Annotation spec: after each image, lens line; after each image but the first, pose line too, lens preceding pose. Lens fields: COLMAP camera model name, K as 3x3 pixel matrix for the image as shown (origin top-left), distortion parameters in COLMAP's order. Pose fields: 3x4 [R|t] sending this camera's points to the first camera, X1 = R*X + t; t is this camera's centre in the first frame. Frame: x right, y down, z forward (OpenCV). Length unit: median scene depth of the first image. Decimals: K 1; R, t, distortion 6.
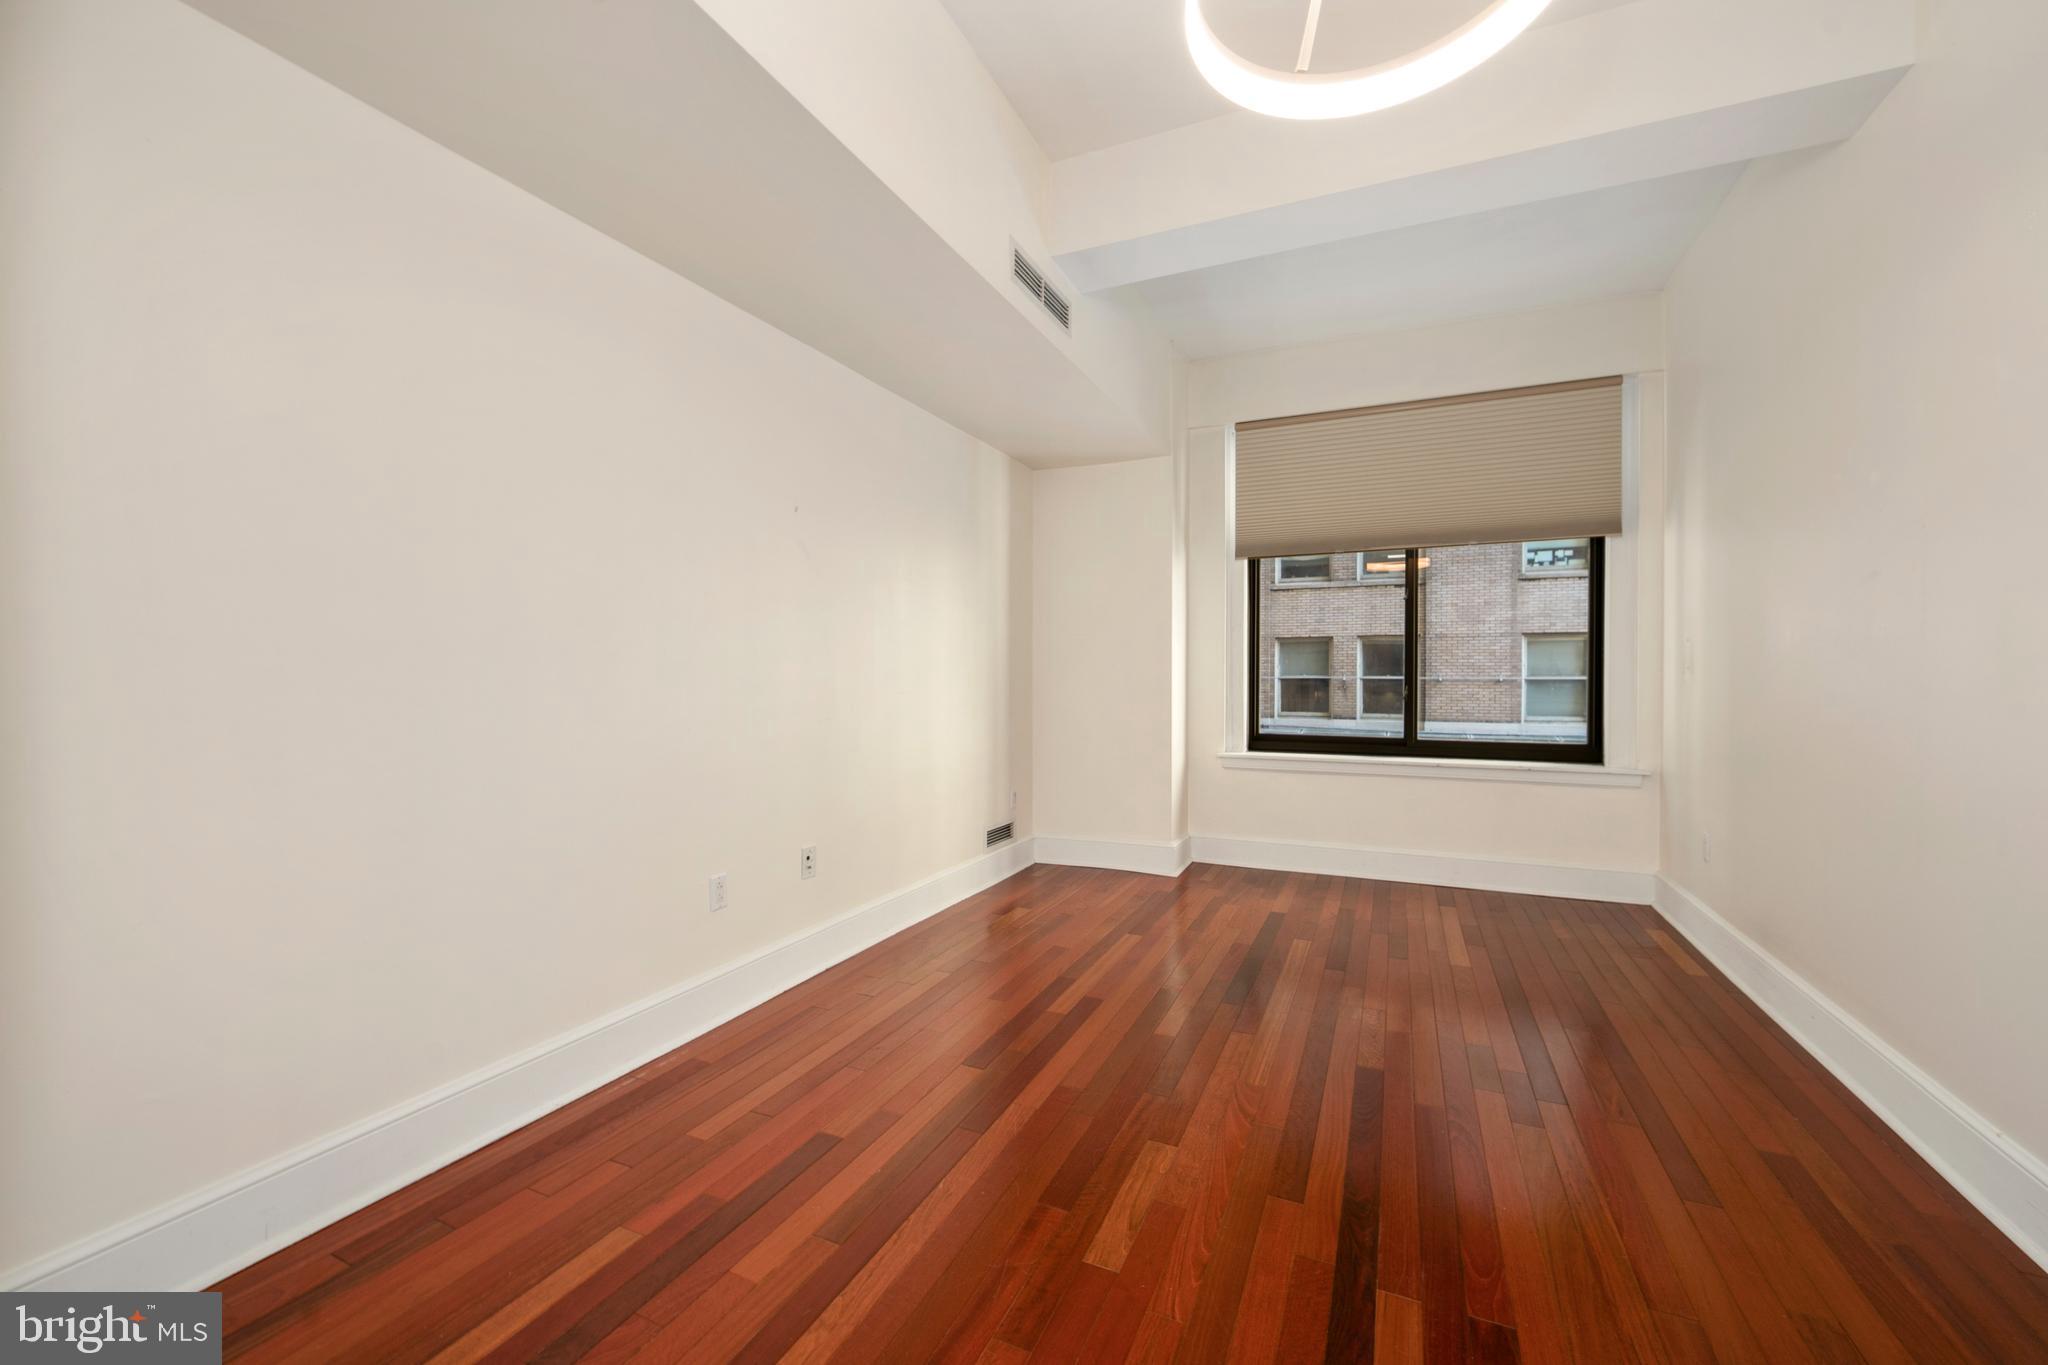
lens RADIAL K [[810.2, 0, 1029.7], [0, 810.2, 679.8], [0, 0, 1]] dist [-0.009424, 0.000326]
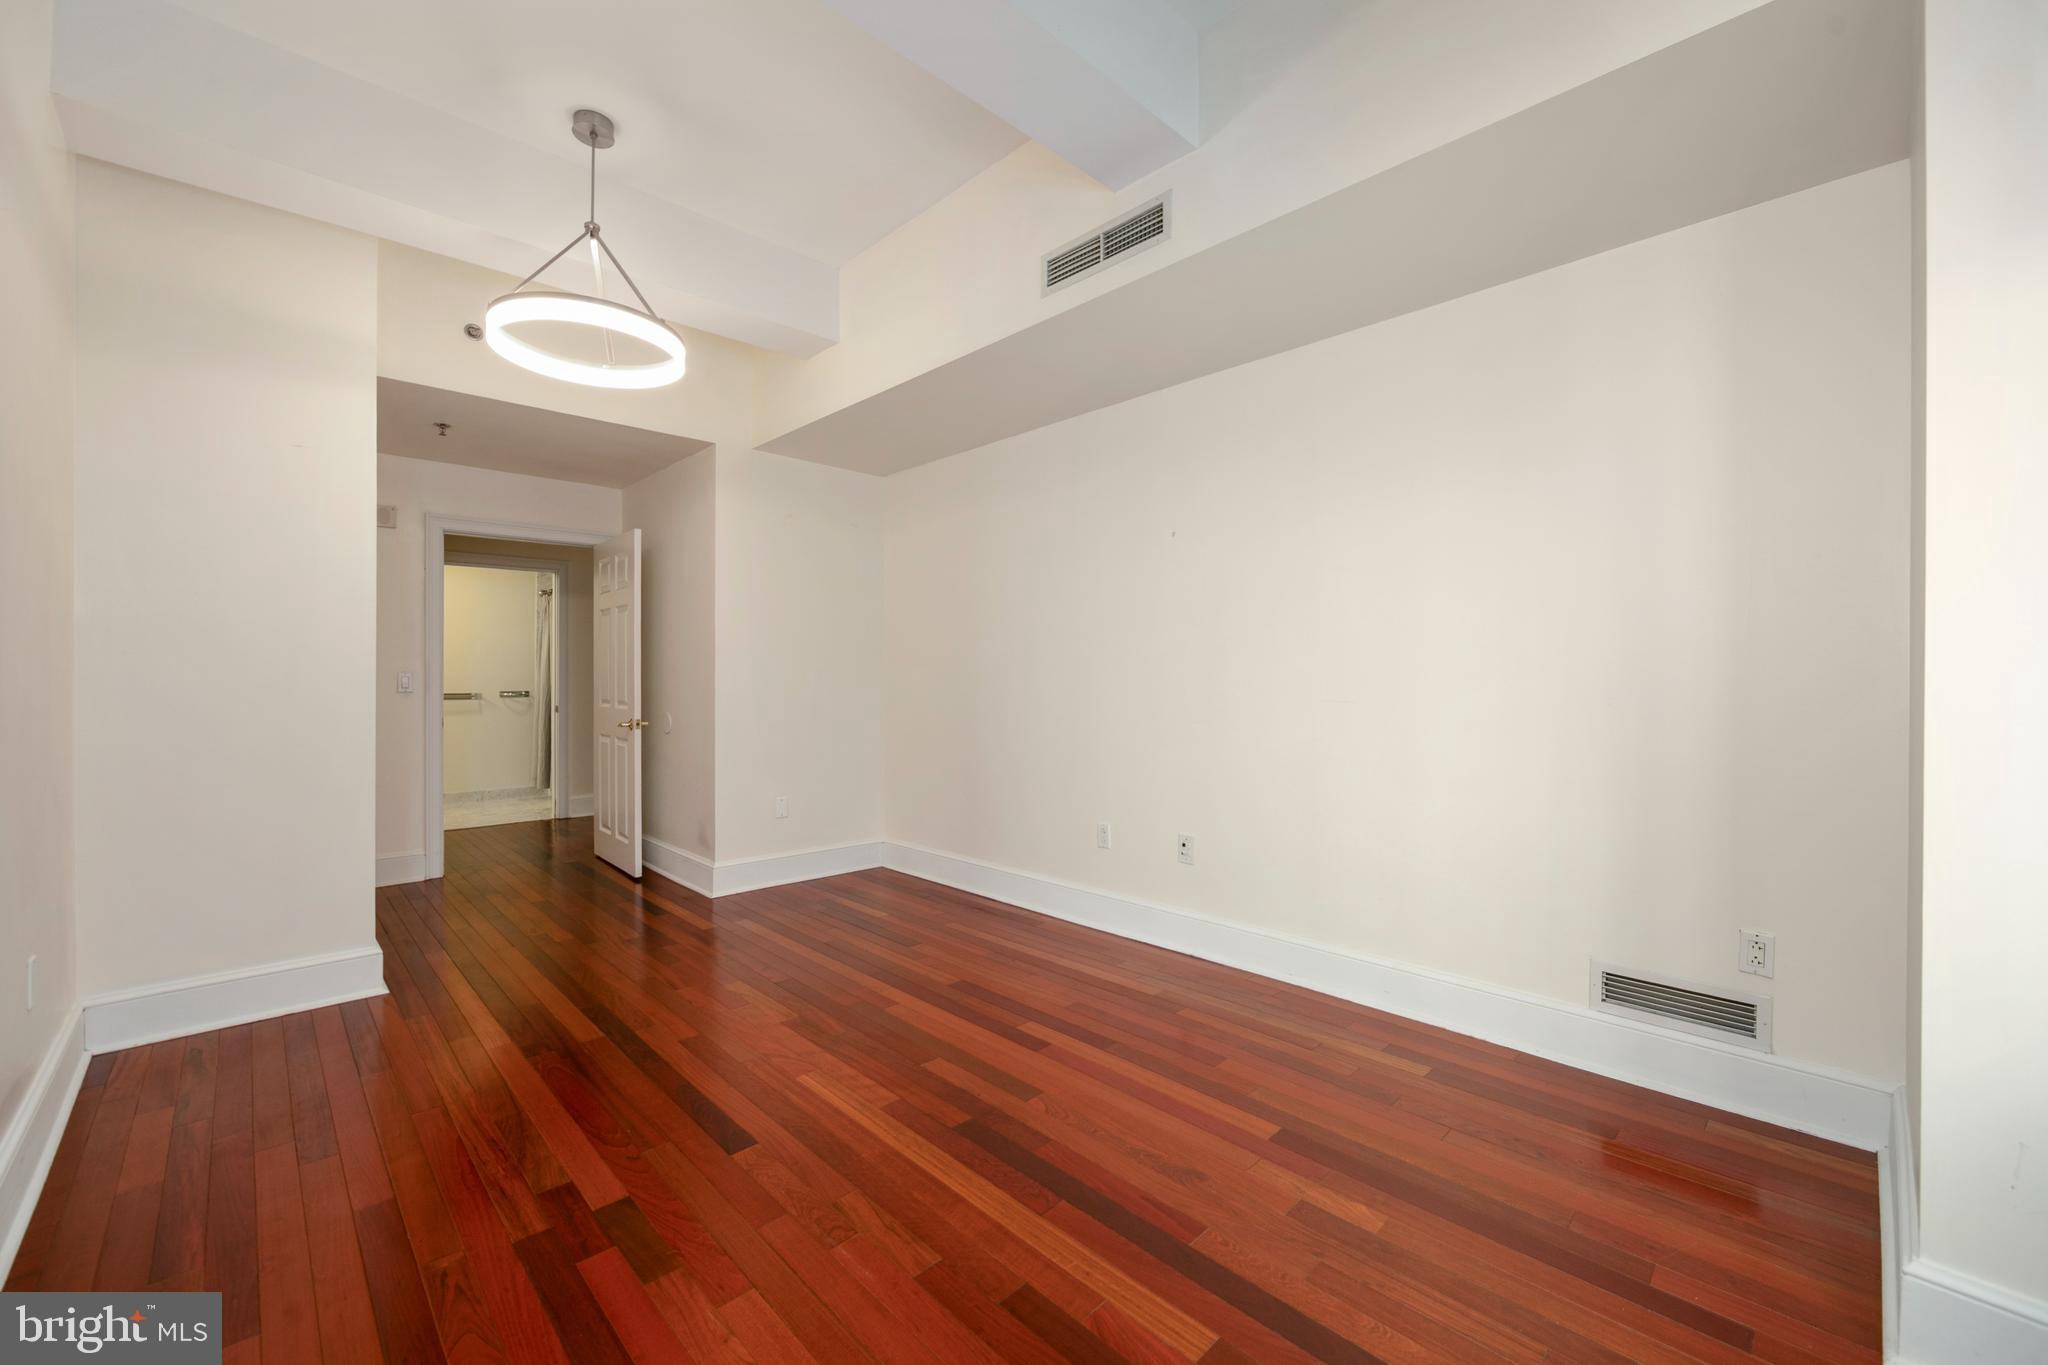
lens RADIAL K [[810.2, 0, 1029.7], [0, 810.2, 679.8], [0, 0, 1]] dist [-0.009424, 0.000326]
pose [[-0.351407, 0.007237, -0.936195, 0.542138], [-0.002943, 0.999957, 0.008834, -0.010336], [0.936218, 0.005859, -0.351370, 0.769571]]
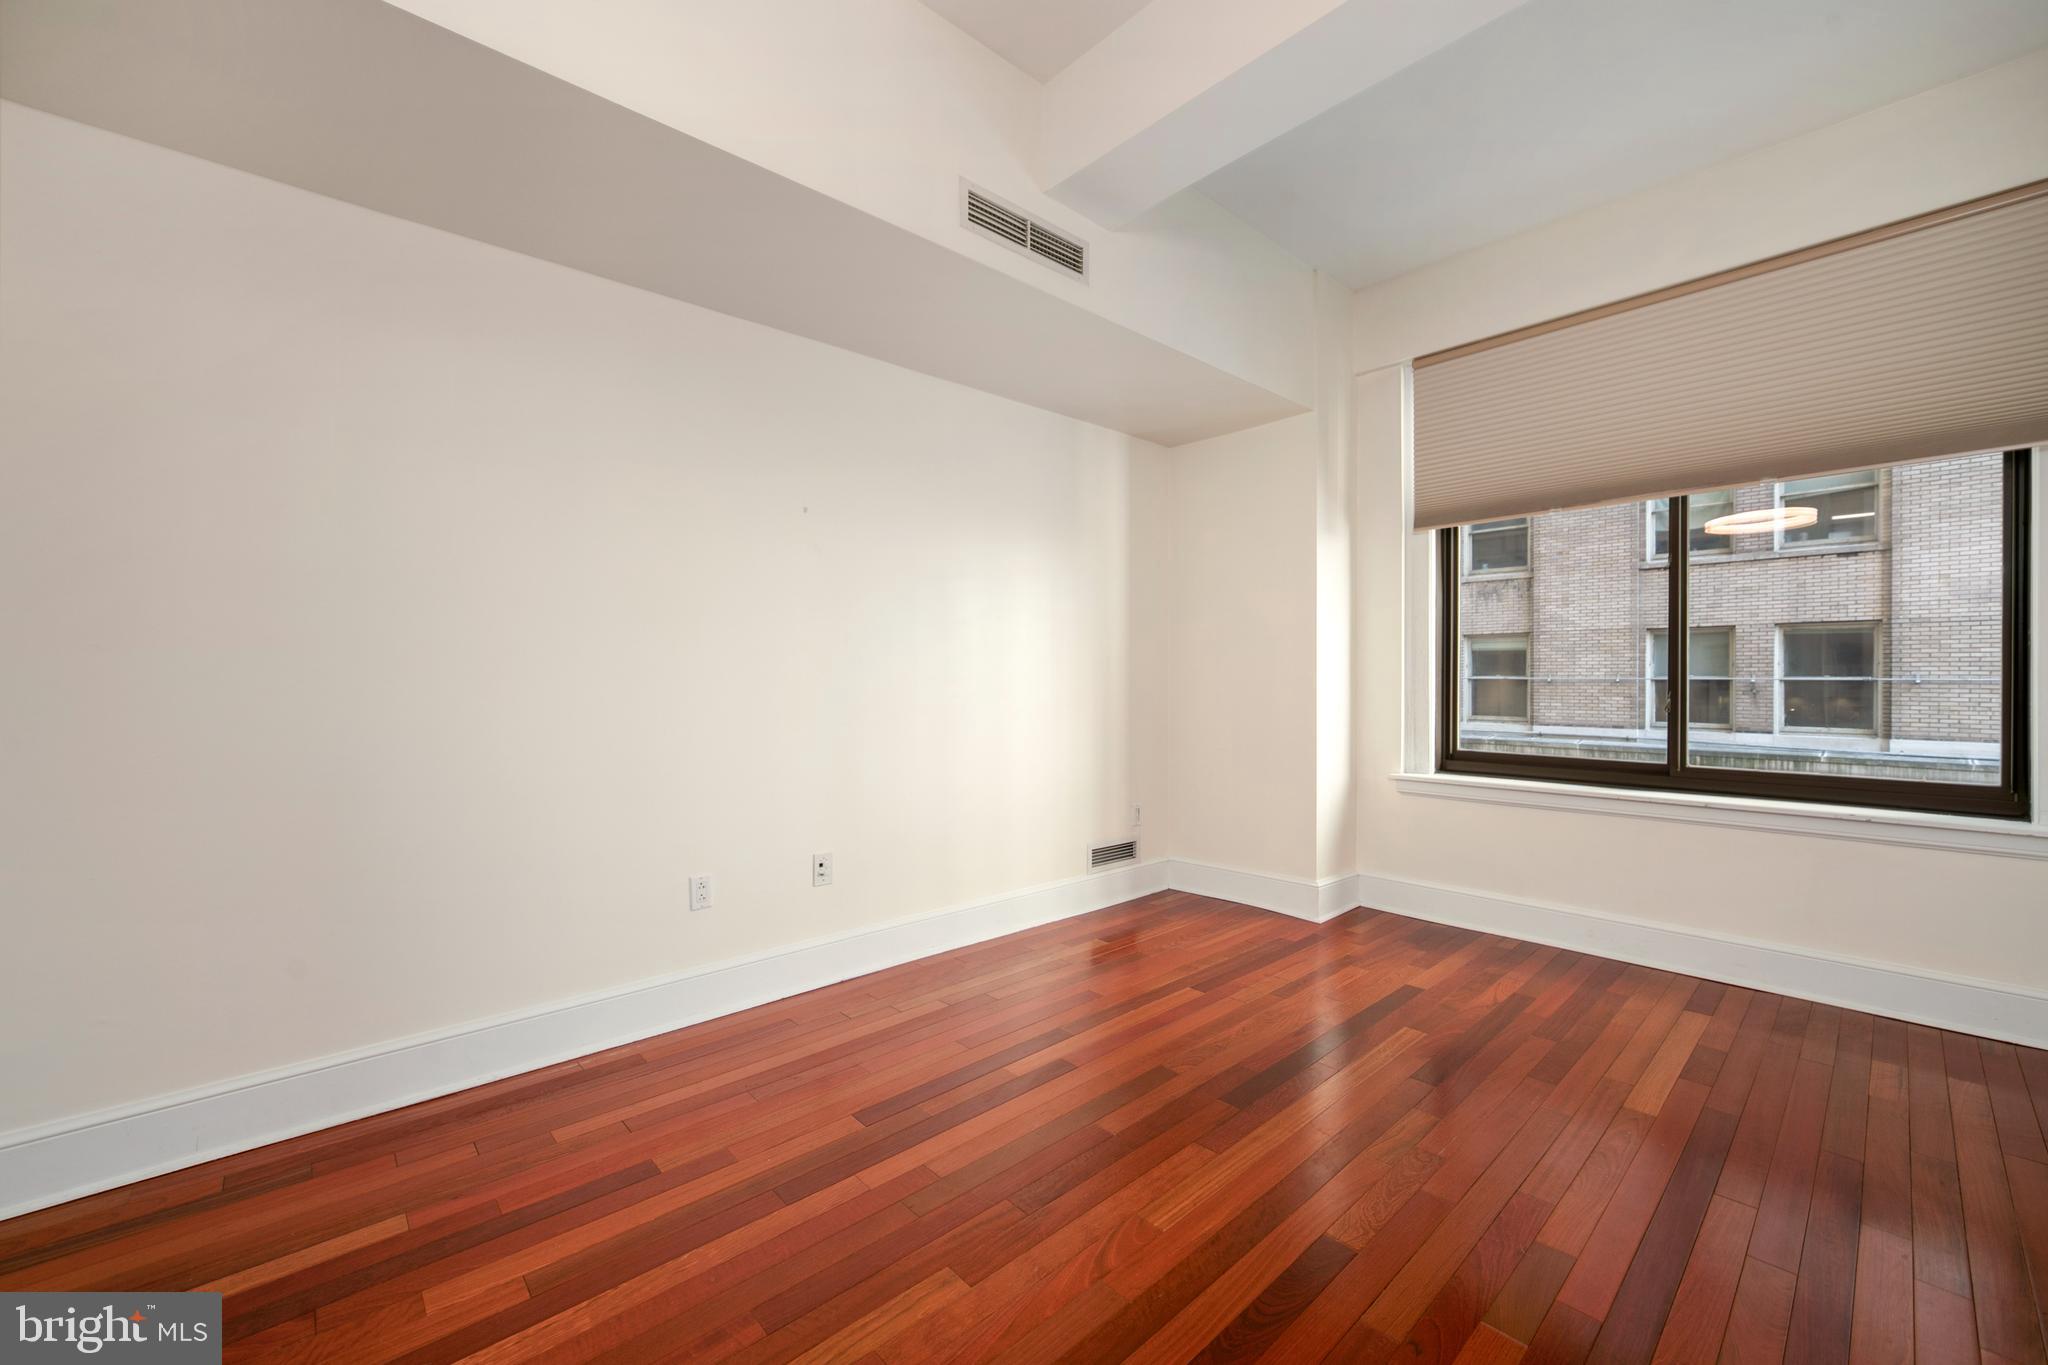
lens RADIAL K [[810.2, 0, 1029.7], [0, 810.2, 679.8], [0, 0, 1]] dist [-0.009424, 0.000326]
pose [[0.921170, -0.001084, -0.389159, 0.219945], [0.000345, 0.999998, -0.001968, -0.001176], [0.389160, 0.001679, 0.921168, 0.126289]]
